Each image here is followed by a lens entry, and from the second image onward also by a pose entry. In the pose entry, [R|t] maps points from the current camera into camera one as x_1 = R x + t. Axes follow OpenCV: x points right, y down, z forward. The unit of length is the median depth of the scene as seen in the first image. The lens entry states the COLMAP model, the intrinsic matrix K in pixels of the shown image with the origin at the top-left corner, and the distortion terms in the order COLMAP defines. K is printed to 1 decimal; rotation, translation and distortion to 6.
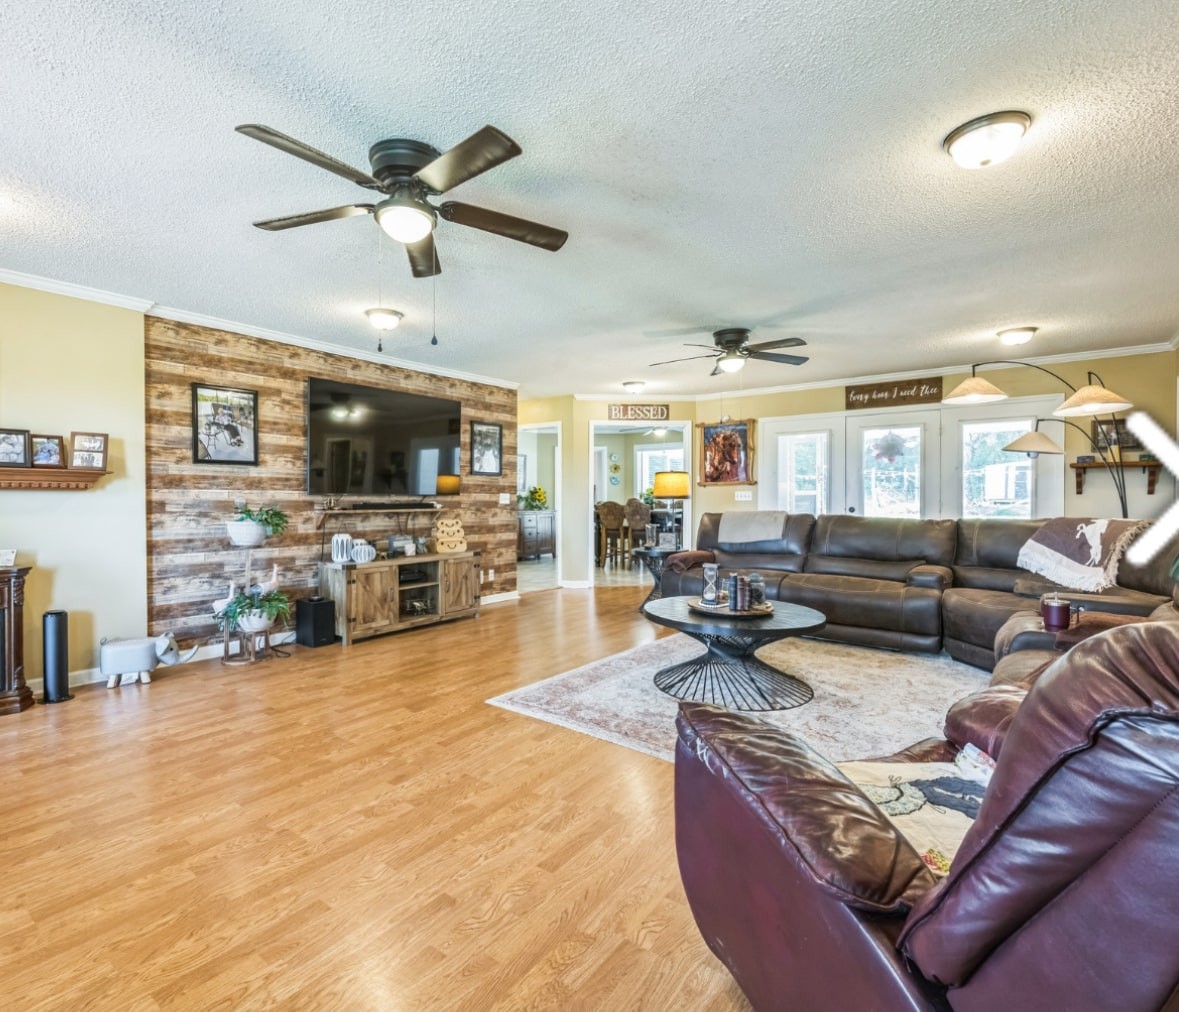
lens RADIAL K [[624.7, 0, 589.5], [0, 624.7, 506.0], [0, 0, 1]] dist [0.001936, 0.000444]
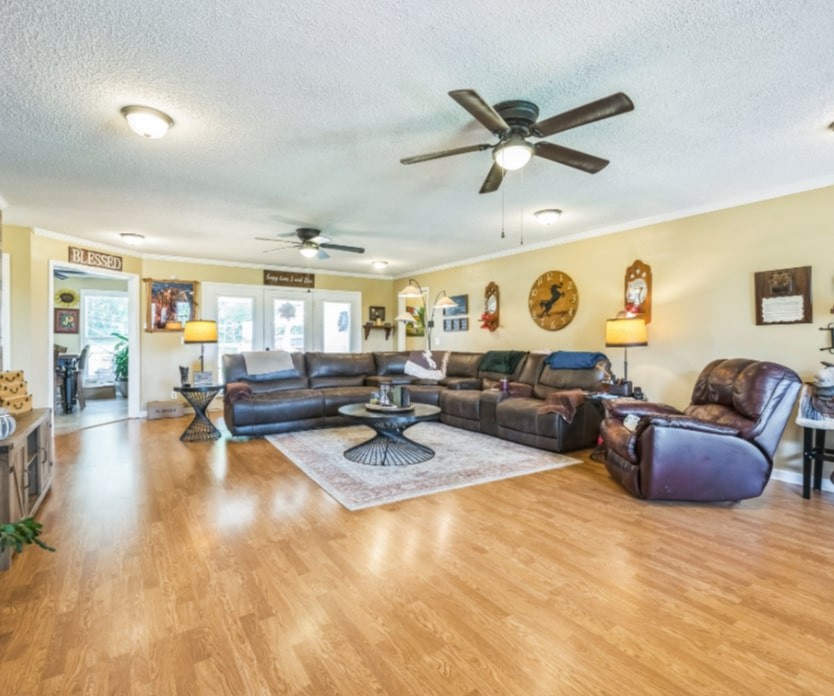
lens RADIAL K [[418.9, 0, 417.0], [0, 418.9, 348.0], [0, 0, 1]] dist [-0.000047, -0.000561]
pose [[0.341954, -0.015303, 0.939592, -0.605399], [0.014353, 0.999836, 0.011061, -0.005917], [-0.939607, 0.009703, 0.342117, 0.411527]]
